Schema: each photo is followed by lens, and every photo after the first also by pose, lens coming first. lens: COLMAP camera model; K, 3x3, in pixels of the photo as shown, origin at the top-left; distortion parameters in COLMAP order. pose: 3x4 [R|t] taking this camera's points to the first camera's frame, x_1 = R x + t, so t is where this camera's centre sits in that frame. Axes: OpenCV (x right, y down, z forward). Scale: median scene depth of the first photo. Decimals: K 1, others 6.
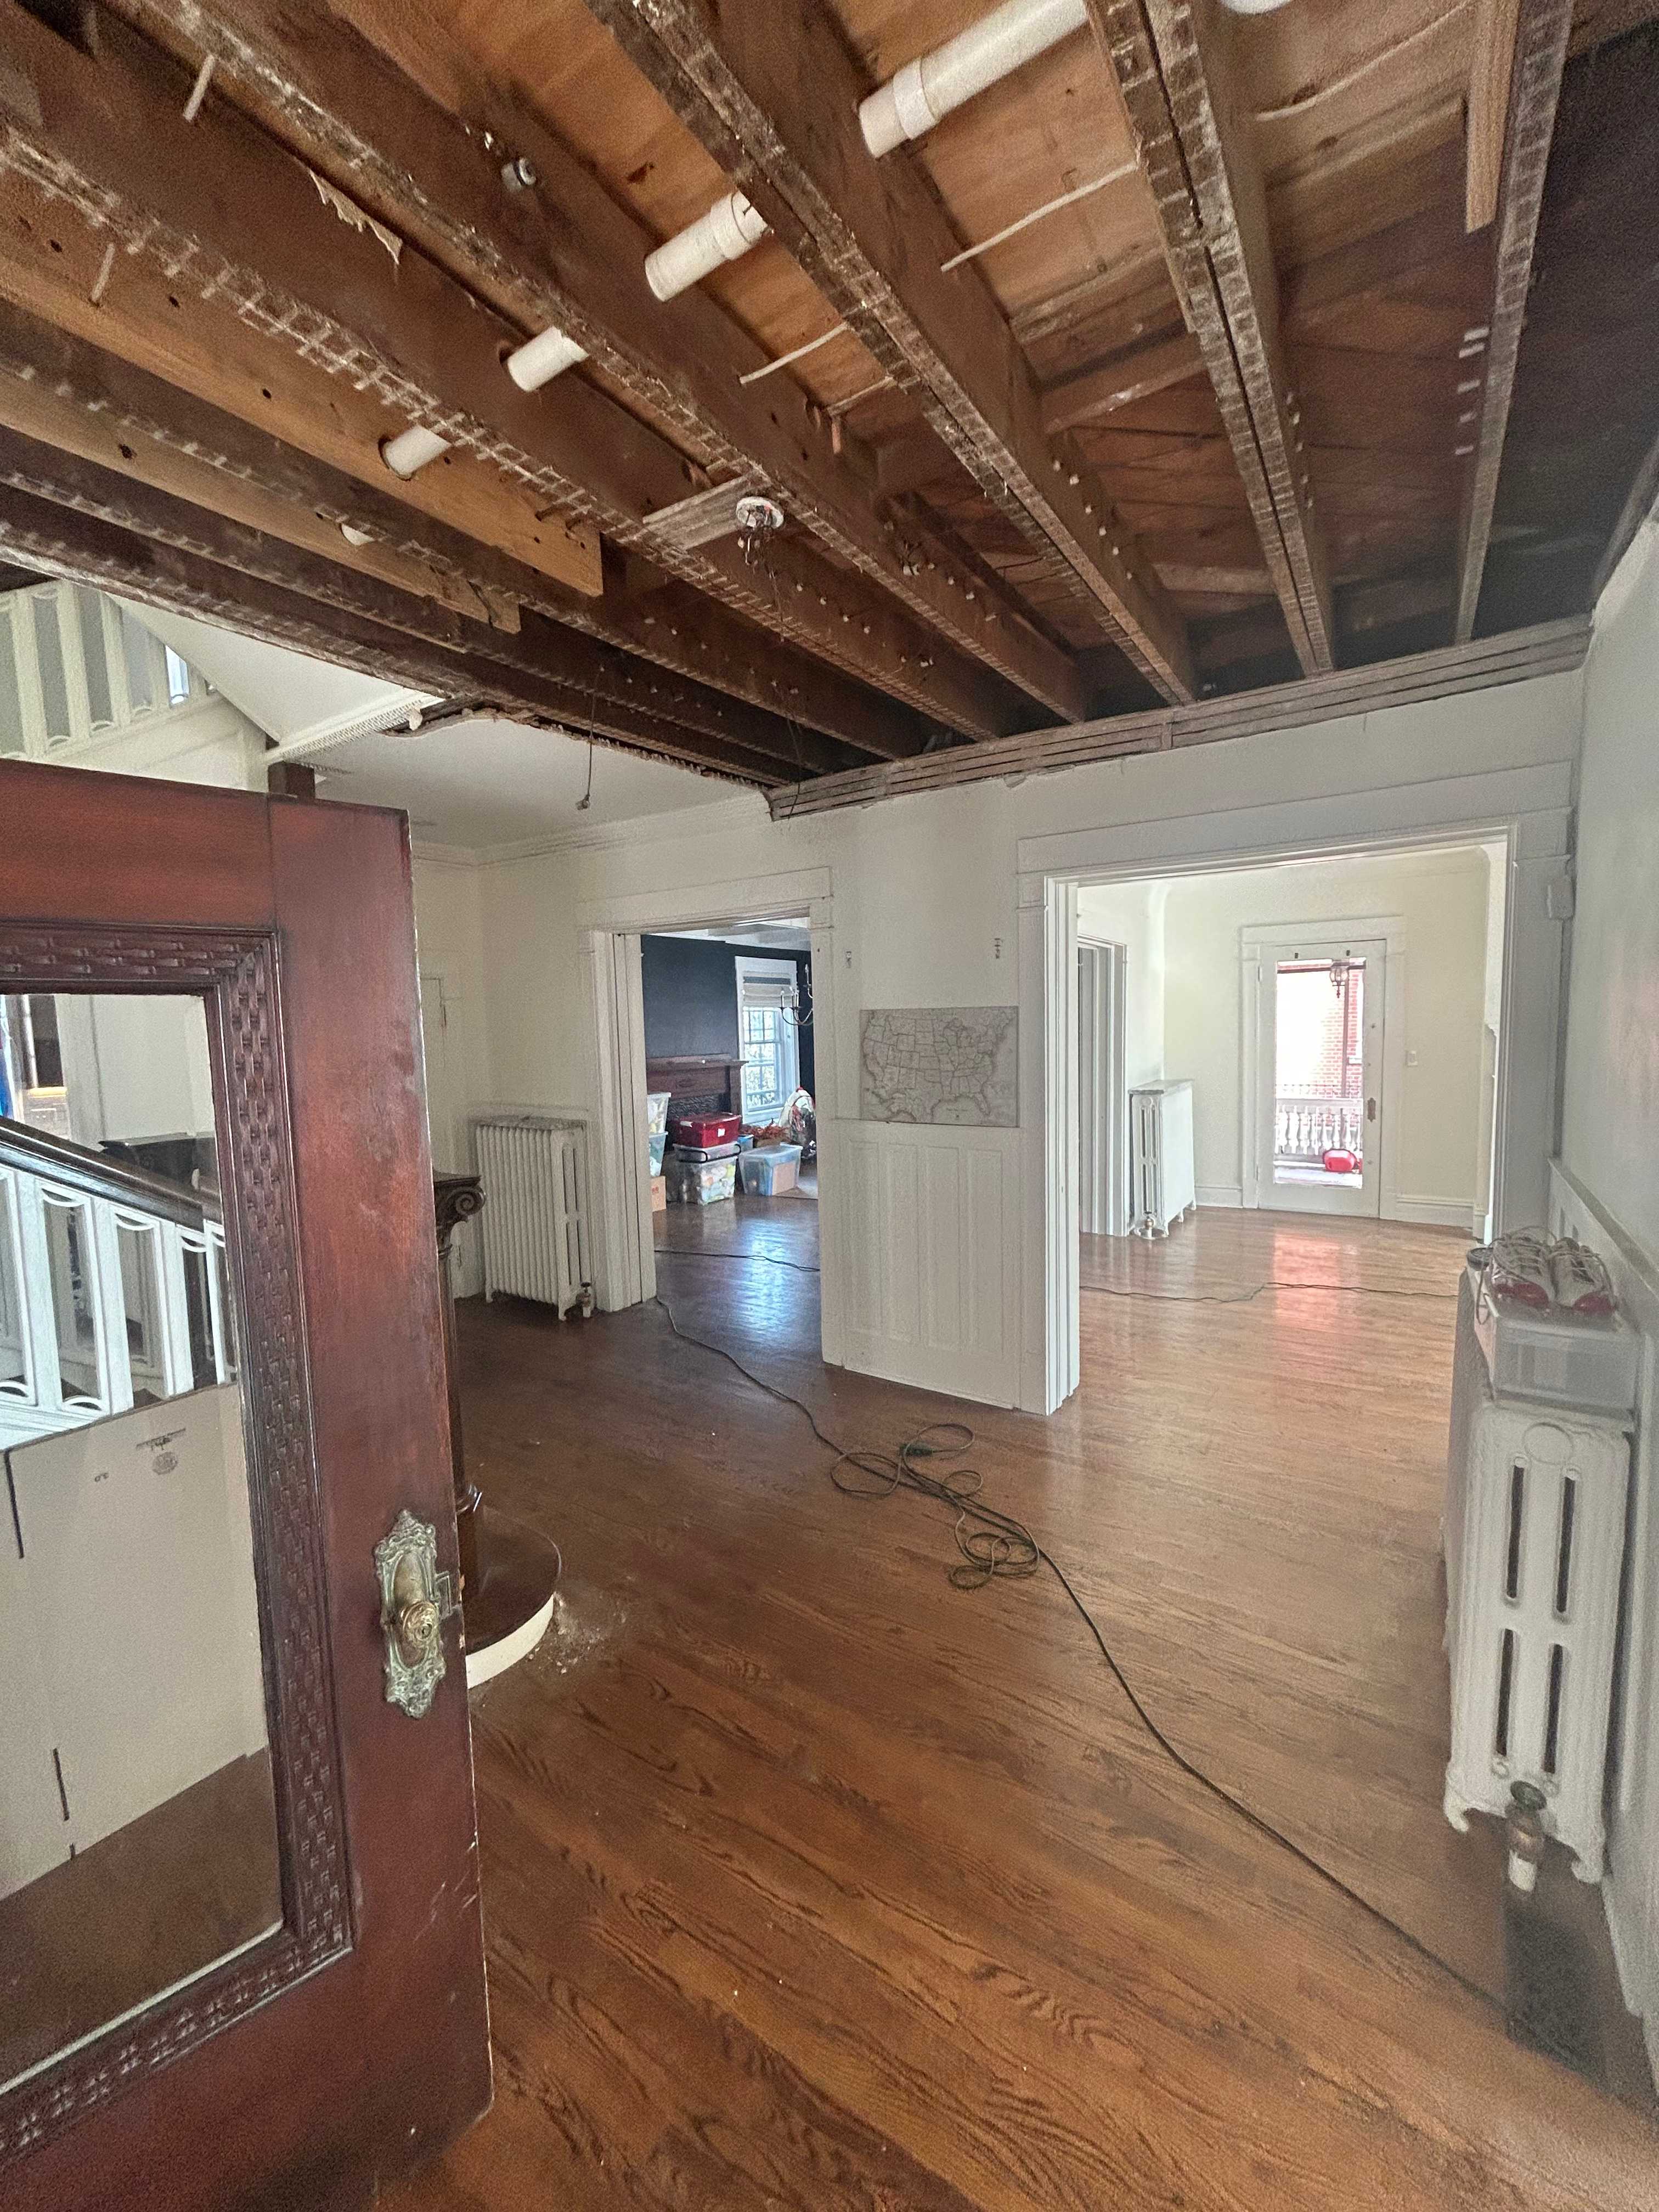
lens RADIAL K [[893.6, 0, 829.5], [0, 893.6, 1106.0], [0, 0, 1]] dist [0.000349, 0.000509]
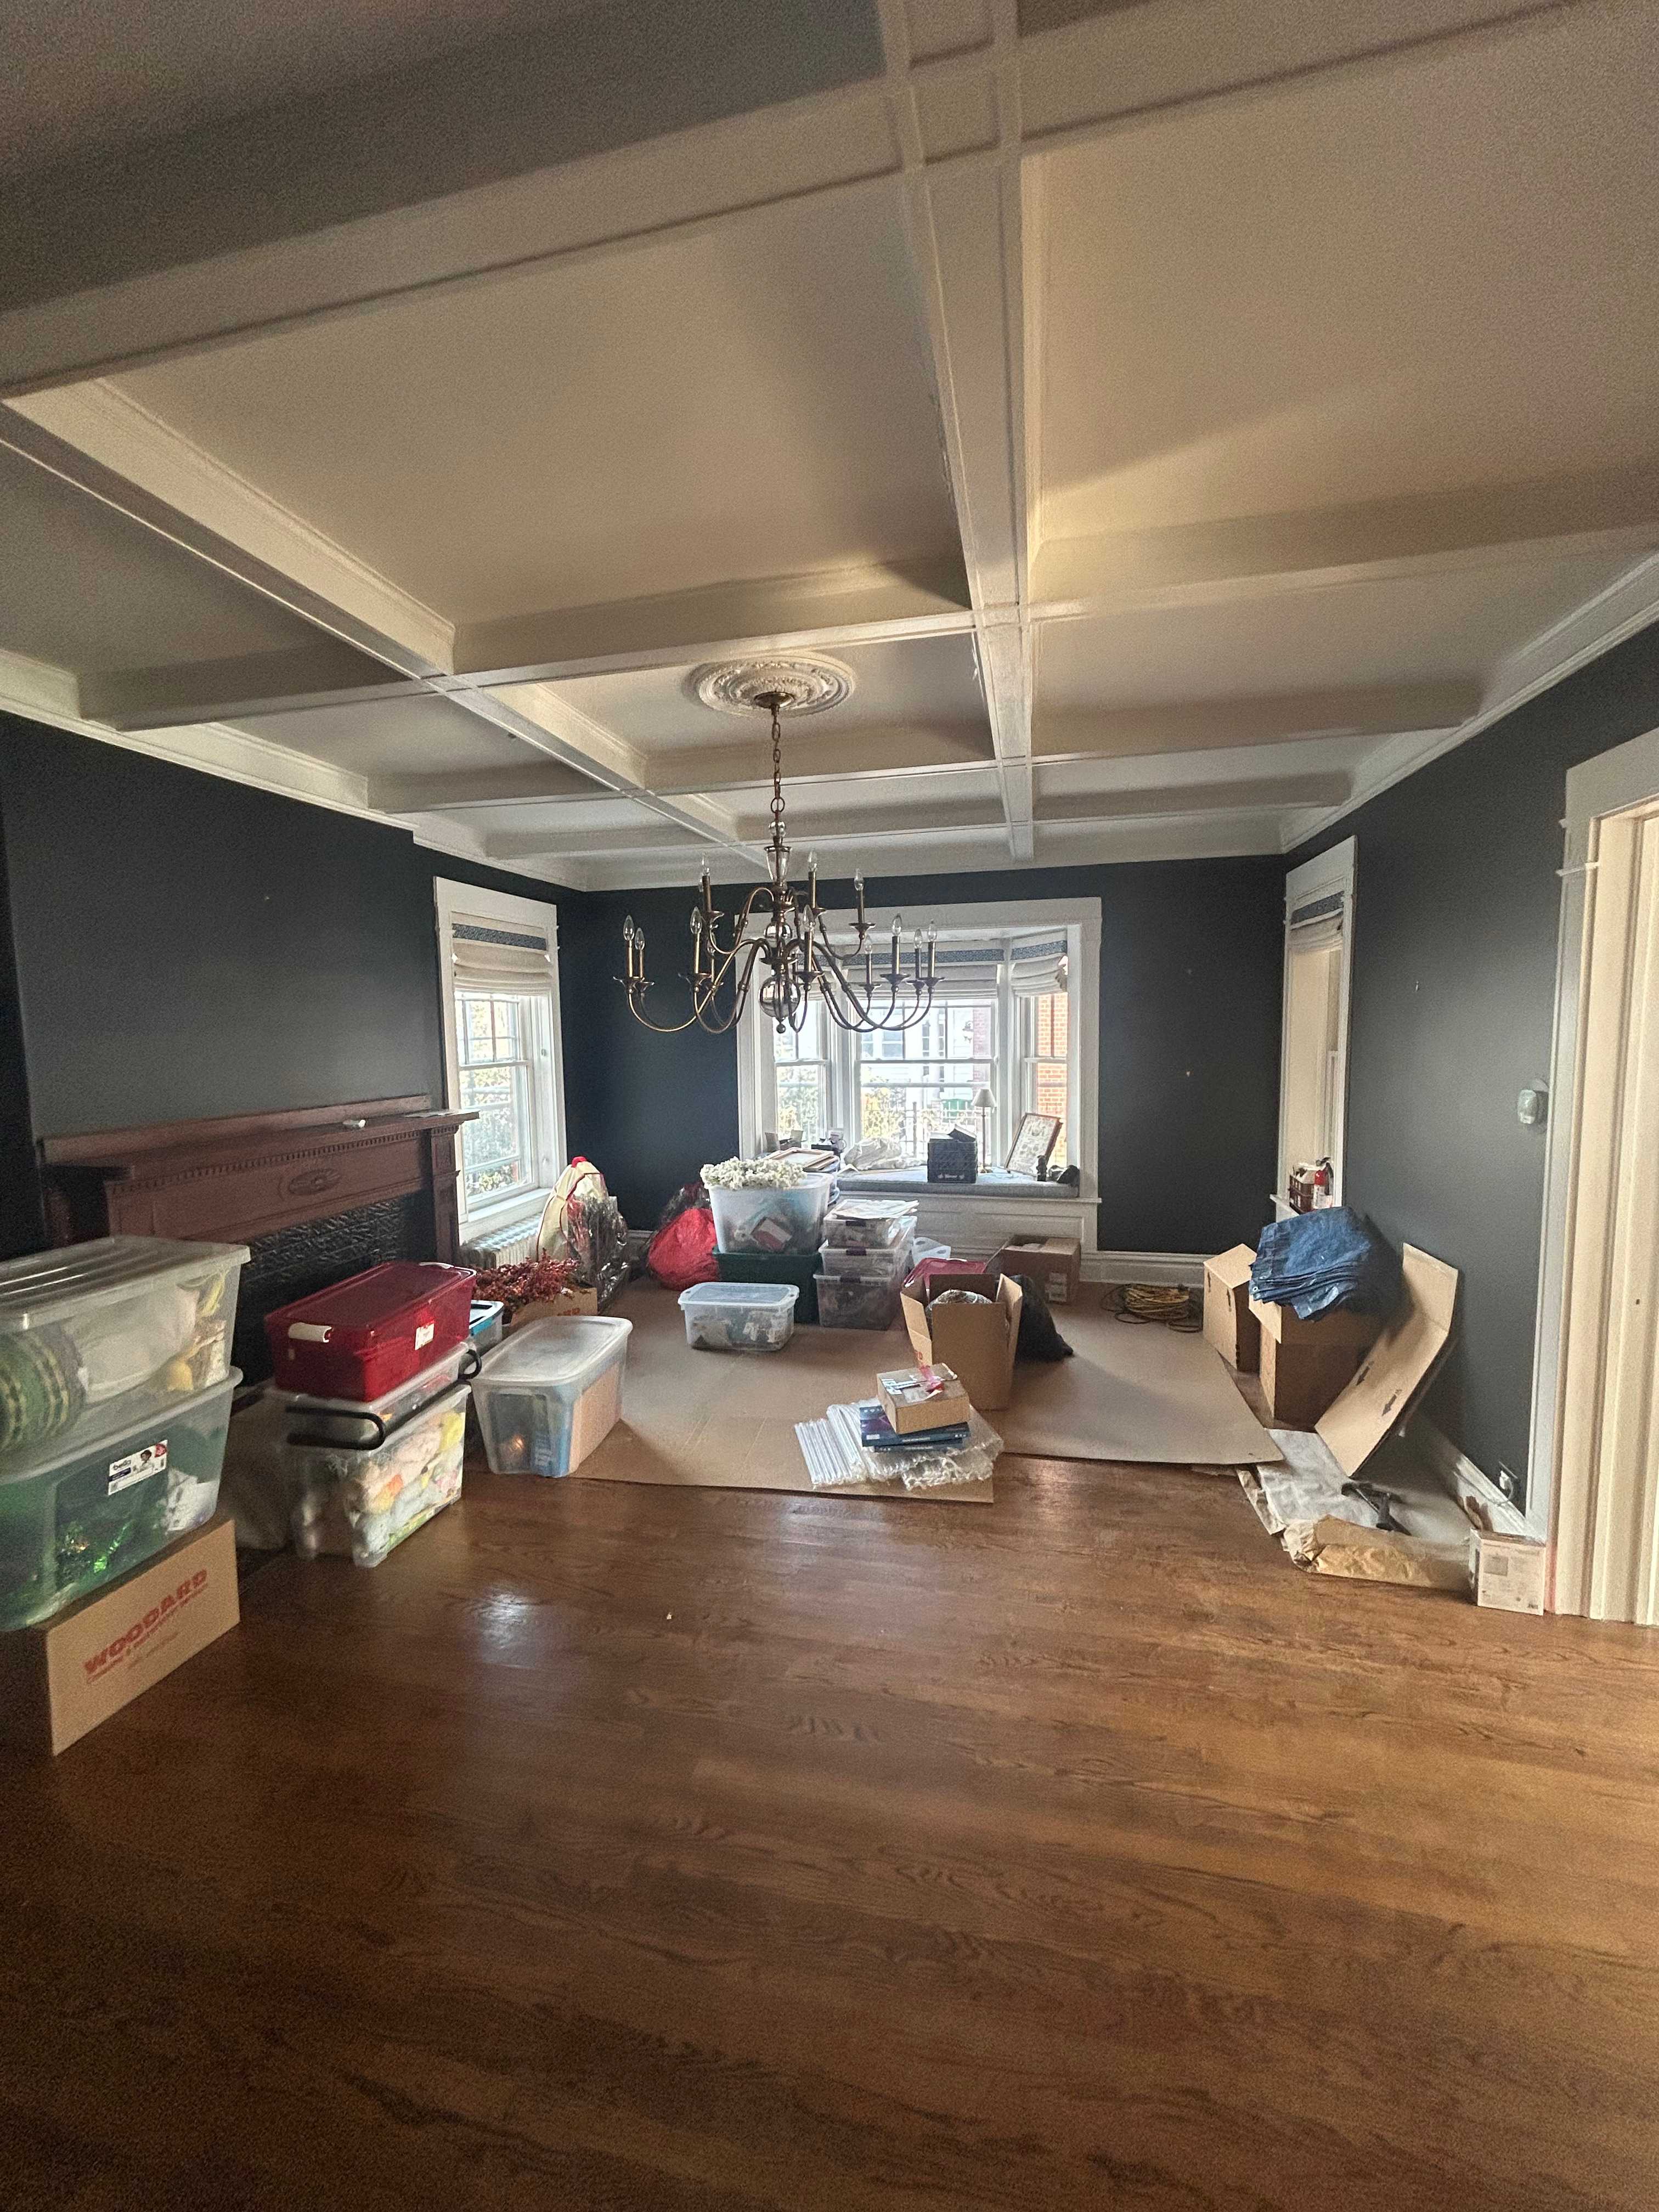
lens RADIAL K [[893.6, 0, 829.5], [0, 893.6, 1106.0], [0, 0, 1]] dist [0.000349, 0.000509]
pose [[0.938090, -0.017807, 0.345934, -0.089121], [0.018957, 0.999820, 0.000060, -0.056739], [-0.345873, 0.006502, 0.938259, 0.597127]]
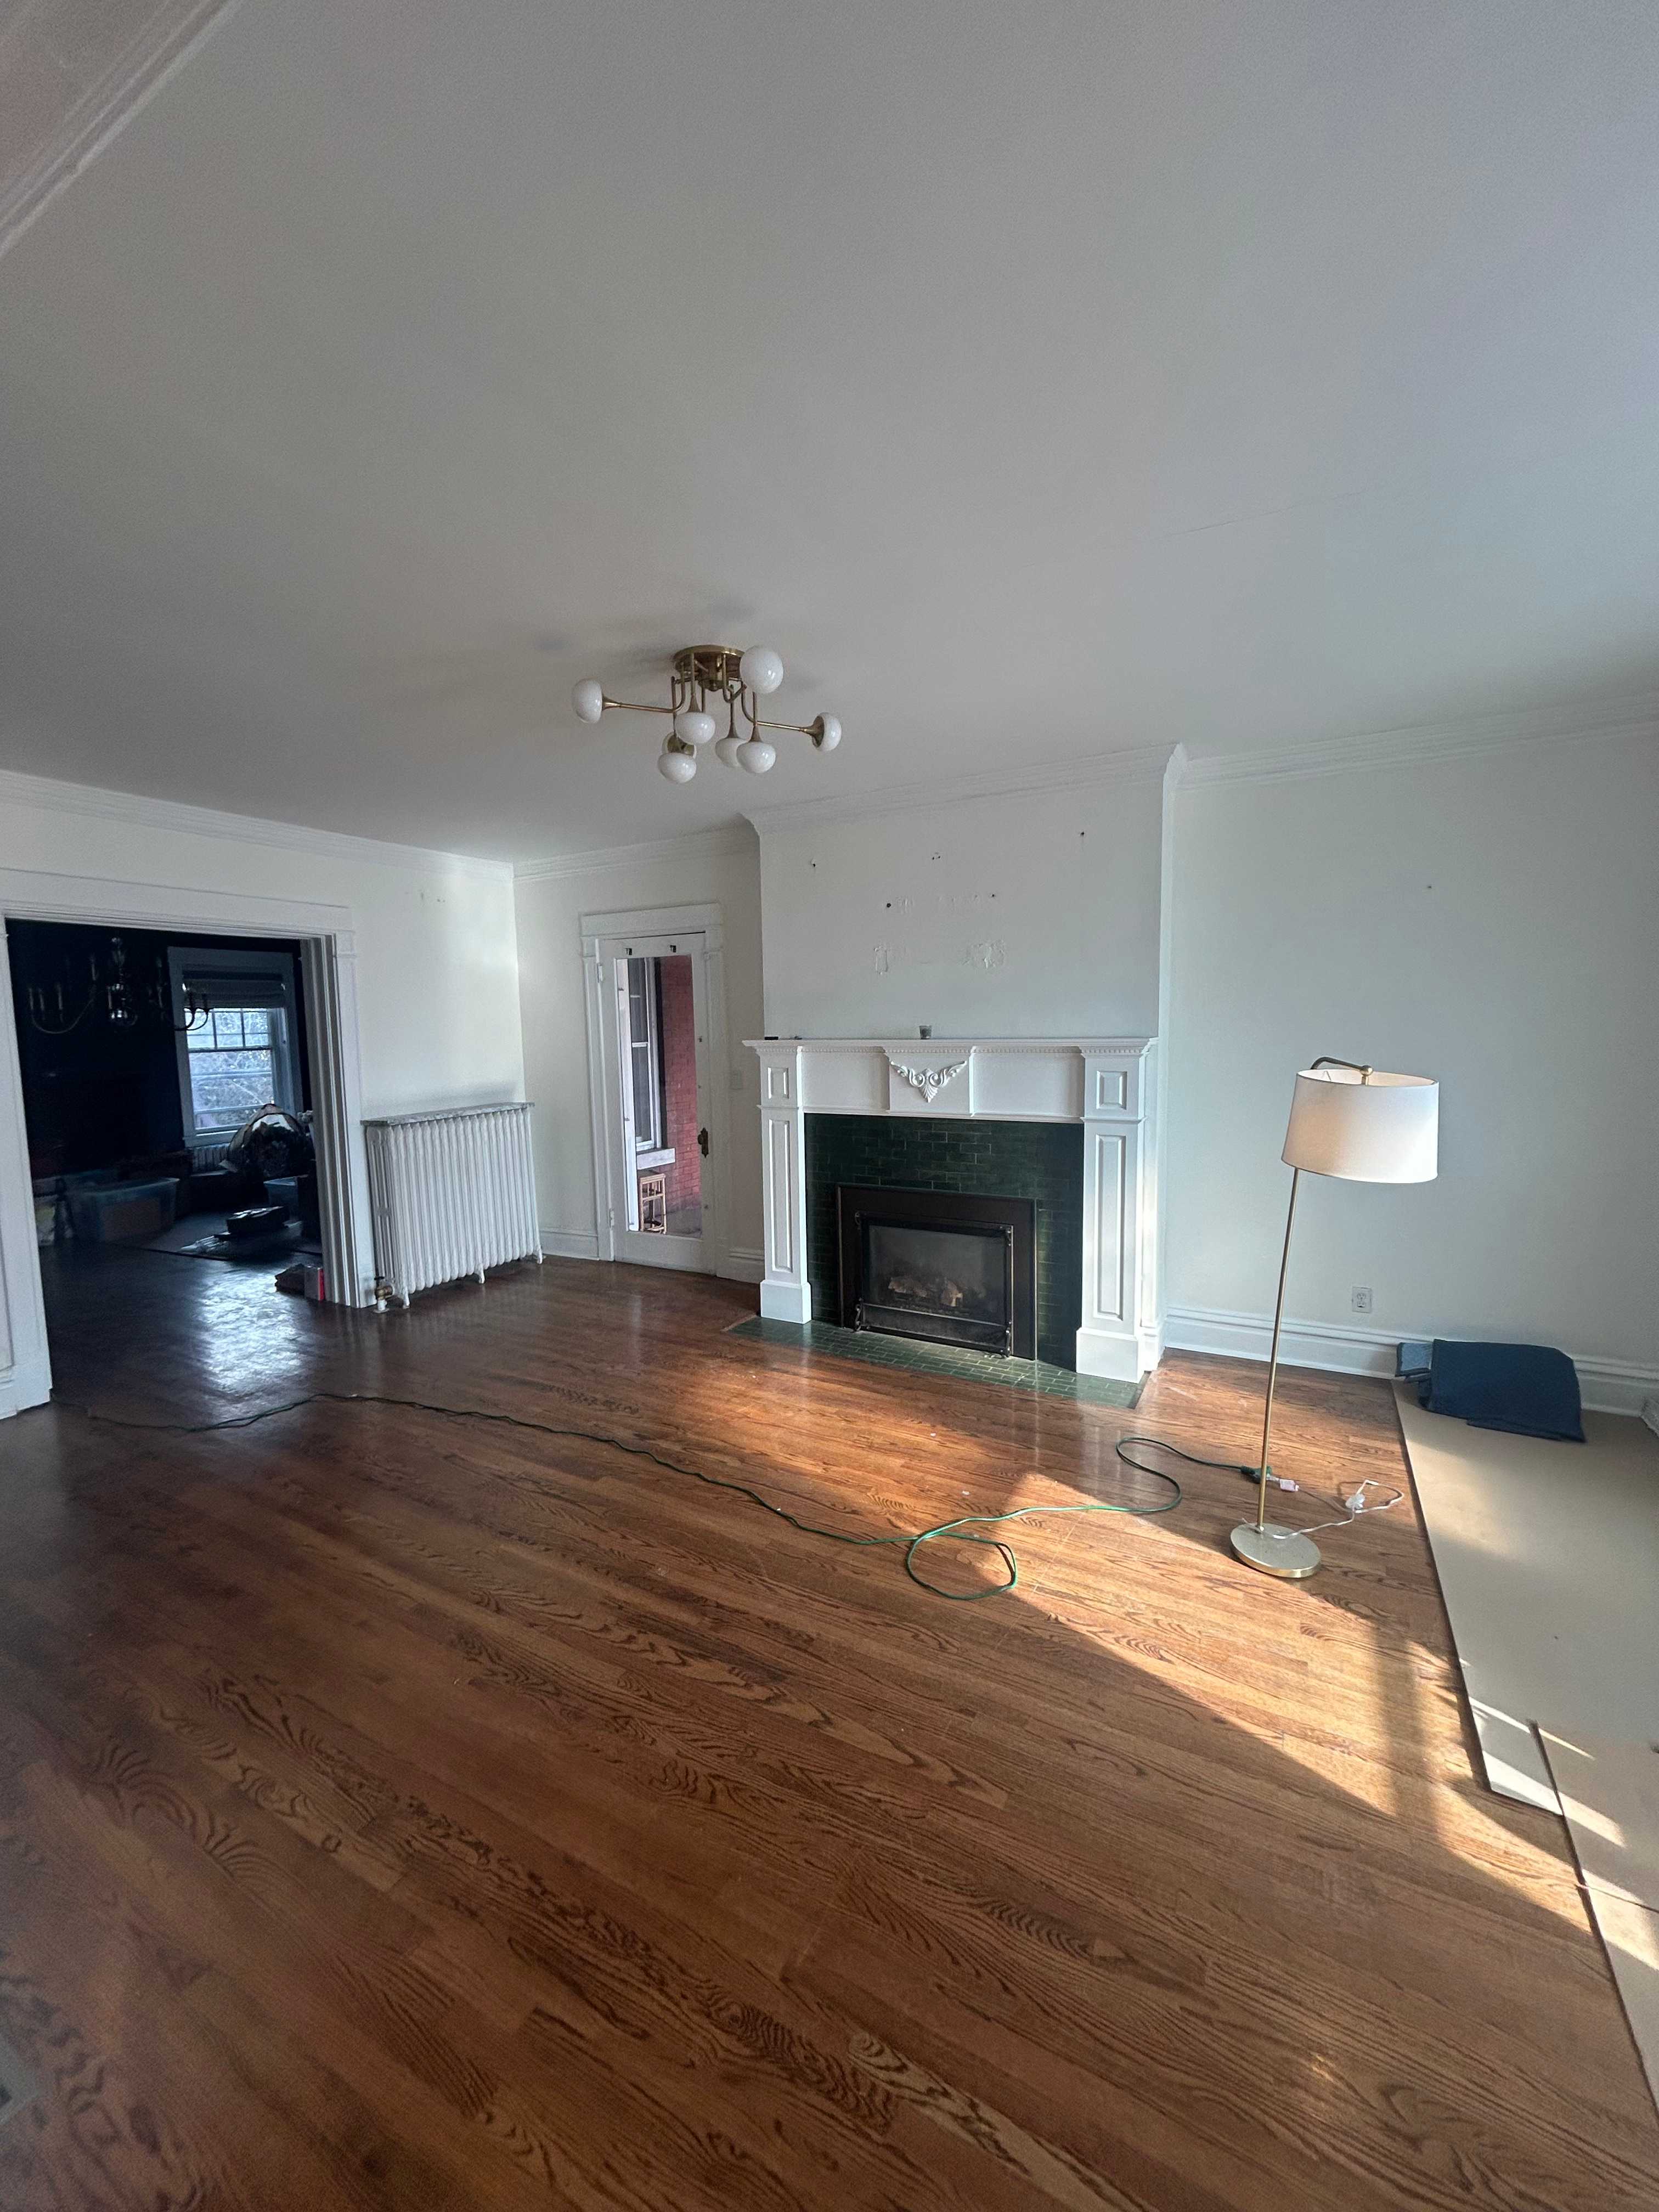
lens RADIAL K [[893.6, 0, 829.5], [0, 893.6, 1106.0], [0, 0, 1]] dist [0.000349, 0.000509]
pose [[0.996505, -0.001603, 0.083523, 0.512122], [0.001359, 0.999995, 0.002972, -0.023943], [-0.083527, -0.002848, 0.996501, 0.141149]]
